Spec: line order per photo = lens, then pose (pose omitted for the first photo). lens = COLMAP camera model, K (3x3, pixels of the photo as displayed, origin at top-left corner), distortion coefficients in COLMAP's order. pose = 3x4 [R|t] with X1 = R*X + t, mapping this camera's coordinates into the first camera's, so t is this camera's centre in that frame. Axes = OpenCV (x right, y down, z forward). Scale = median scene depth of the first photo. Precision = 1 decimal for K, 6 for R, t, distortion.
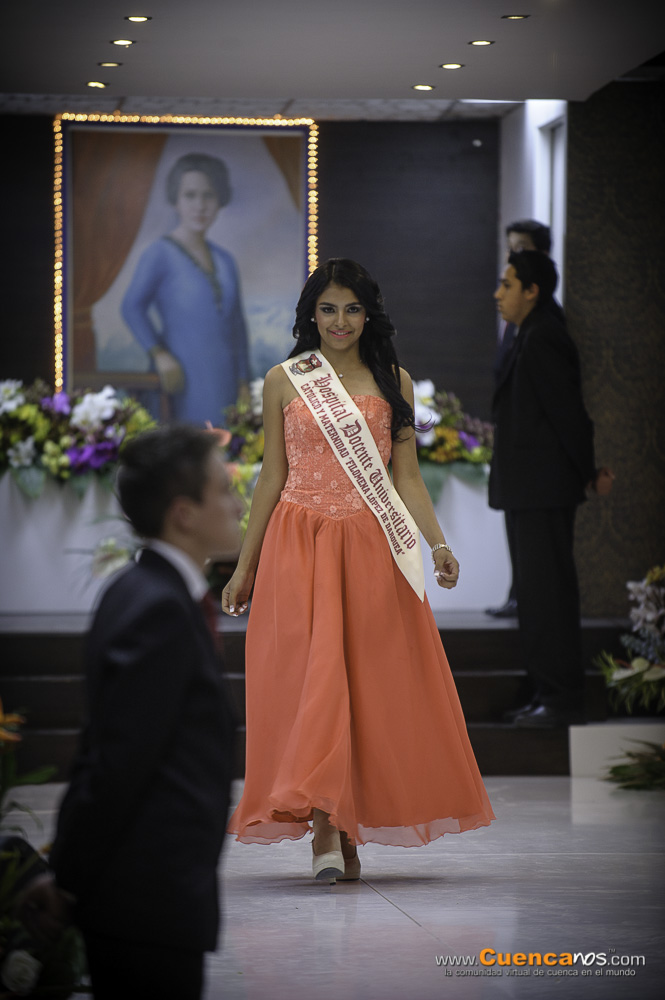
lens RADIAL K [[6012.7, 0, 333.3], [0, 6012.7, 497.8], [0, 0, 1]] dist [3.517305, 0.000000]
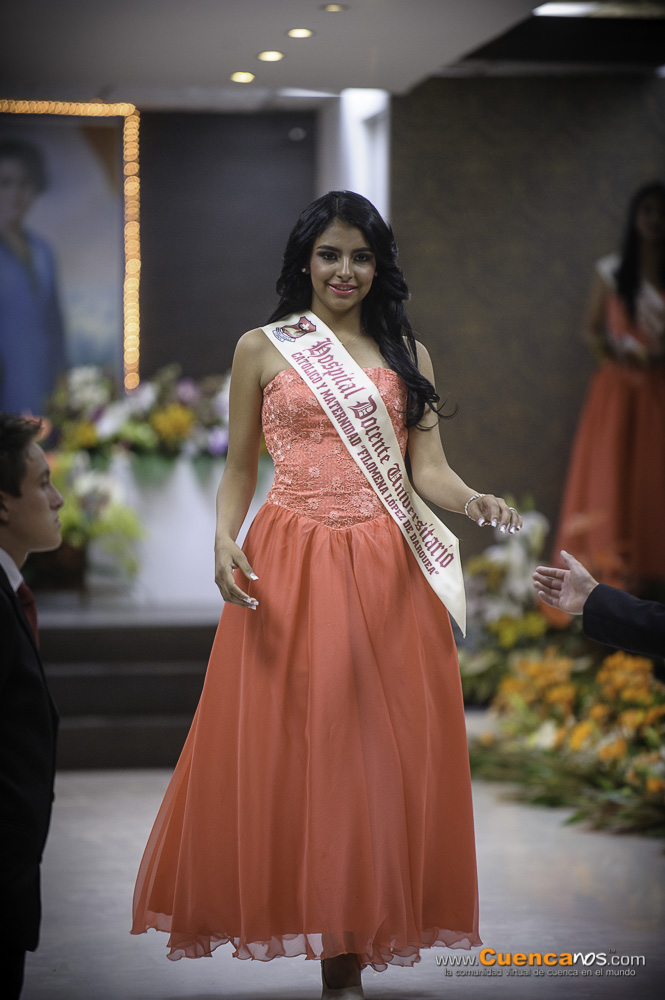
lens RADIAL K [[6012.7, 0, 332.0], [0, 6012.7, 503.4], [0, 0, 1]] dist [3.517305, 0.000000]
pose [[0.999547, 0.002291, 0.030019, -0.023762], [-0.002358, 0.999995, 0.002224, -0.001266], [-0.030013, -0.002294, 0.999547, 0.235007]]
